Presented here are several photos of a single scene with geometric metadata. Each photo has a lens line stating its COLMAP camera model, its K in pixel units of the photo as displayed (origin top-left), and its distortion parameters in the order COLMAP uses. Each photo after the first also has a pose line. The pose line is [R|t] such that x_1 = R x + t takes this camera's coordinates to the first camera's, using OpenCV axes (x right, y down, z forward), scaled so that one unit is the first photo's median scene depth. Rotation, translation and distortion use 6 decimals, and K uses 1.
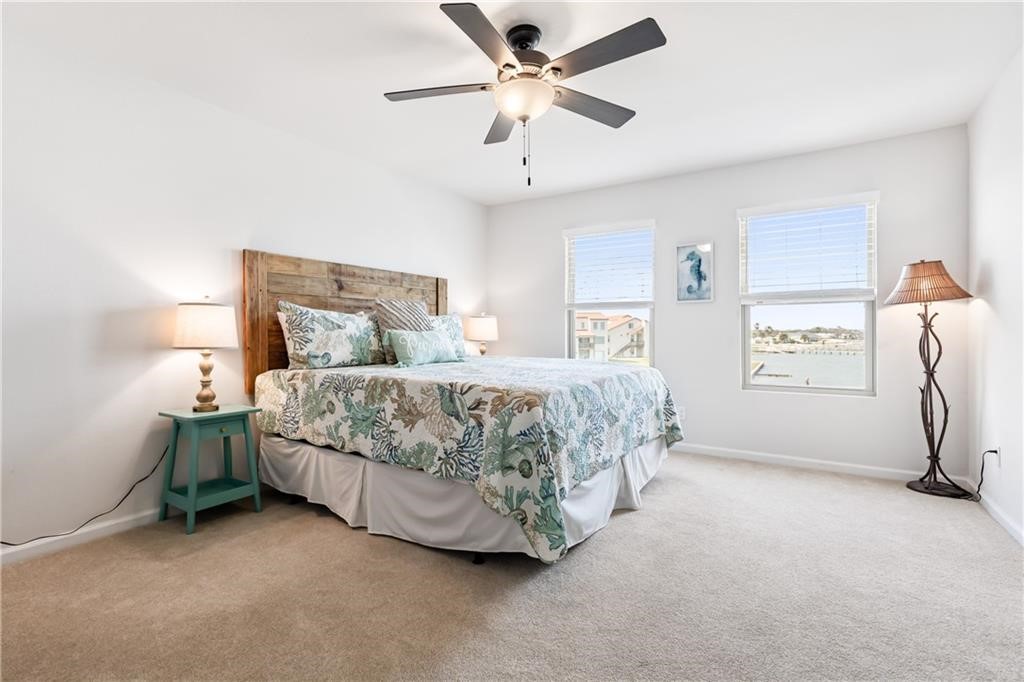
lens RADIAL K [[472.0, 0, 512.0], [0, 472.0, 341.0], [0, 0, 1]] dist [0.015041, 0.000213]
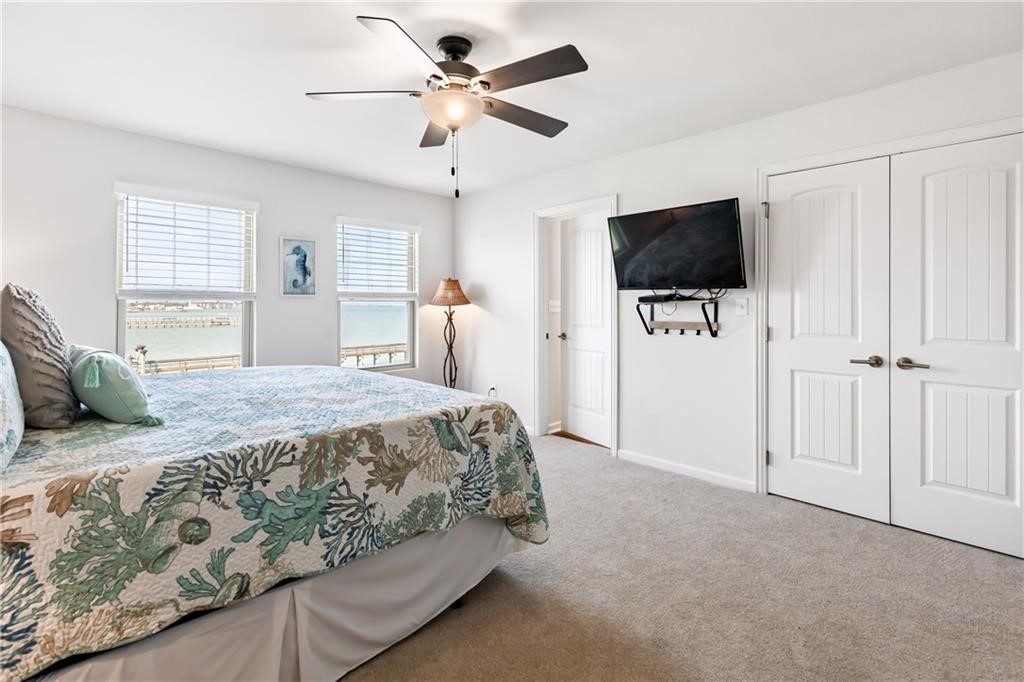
lens RADIAL K [[452.0, 0, 509.7], [0, 452.0, 308.0], [0, 0, 1]] dist [0.002669, 0.000389]
pose [[0.244634, 0.002804, 0.969612, -0.825413], [0.015626, 0.999855, -0.006834, -0.084090], [-0.969490, 0.016823, 0.244554, 0.637184]]
